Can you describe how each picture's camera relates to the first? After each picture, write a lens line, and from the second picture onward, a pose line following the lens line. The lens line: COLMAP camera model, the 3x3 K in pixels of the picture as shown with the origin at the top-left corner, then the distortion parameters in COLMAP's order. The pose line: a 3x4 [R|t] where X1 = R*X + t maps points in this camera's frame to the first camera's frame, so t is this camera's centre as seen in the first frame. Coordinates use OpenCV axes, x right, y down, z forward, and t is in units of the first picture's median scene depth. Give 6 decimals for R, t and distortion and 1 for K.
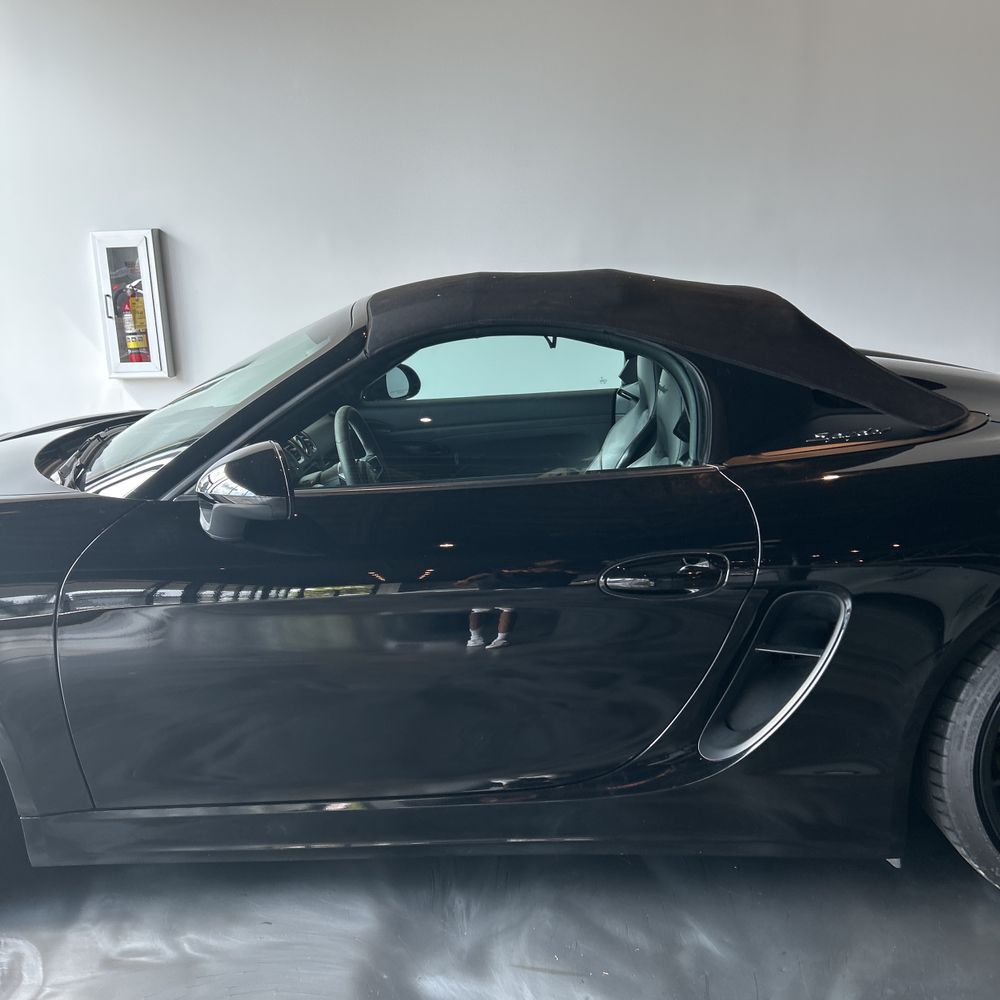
lens RADIAL K [[1032.6, 0, 500.0], [0, 1032.6, 500.0], [0, 0, 1]] dist [-0.003910, 0.013093]
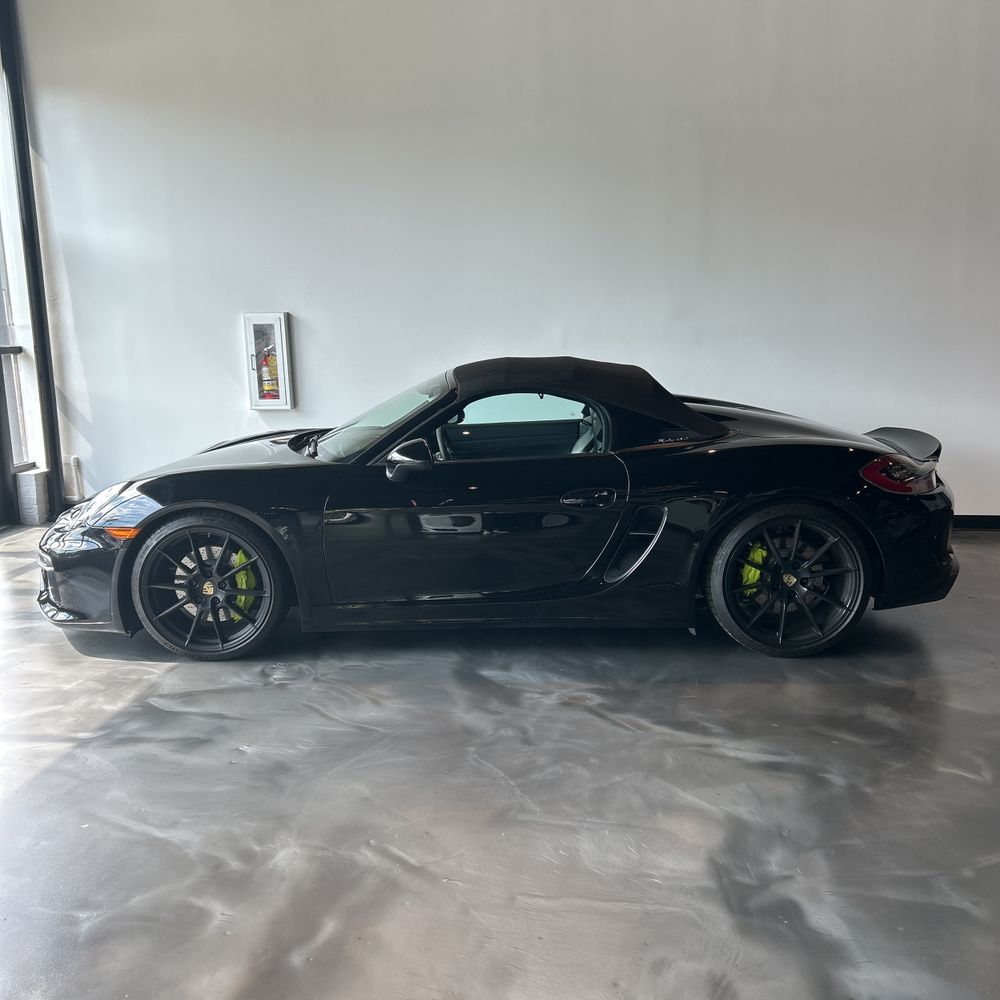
lens RADIAL K [[1032.6, 0, 500.0], [0, 1032.6, 500.0], [0, 0, 1]] dist [-0.003910, 0.013093]
pose [[0.999943, 0.010585, 0.001691, -0.028395], [-0.010525, 0.999426, -0.032210, 0.101515], [-0.002031, 0.032190, 0.999480, -0.867700]]
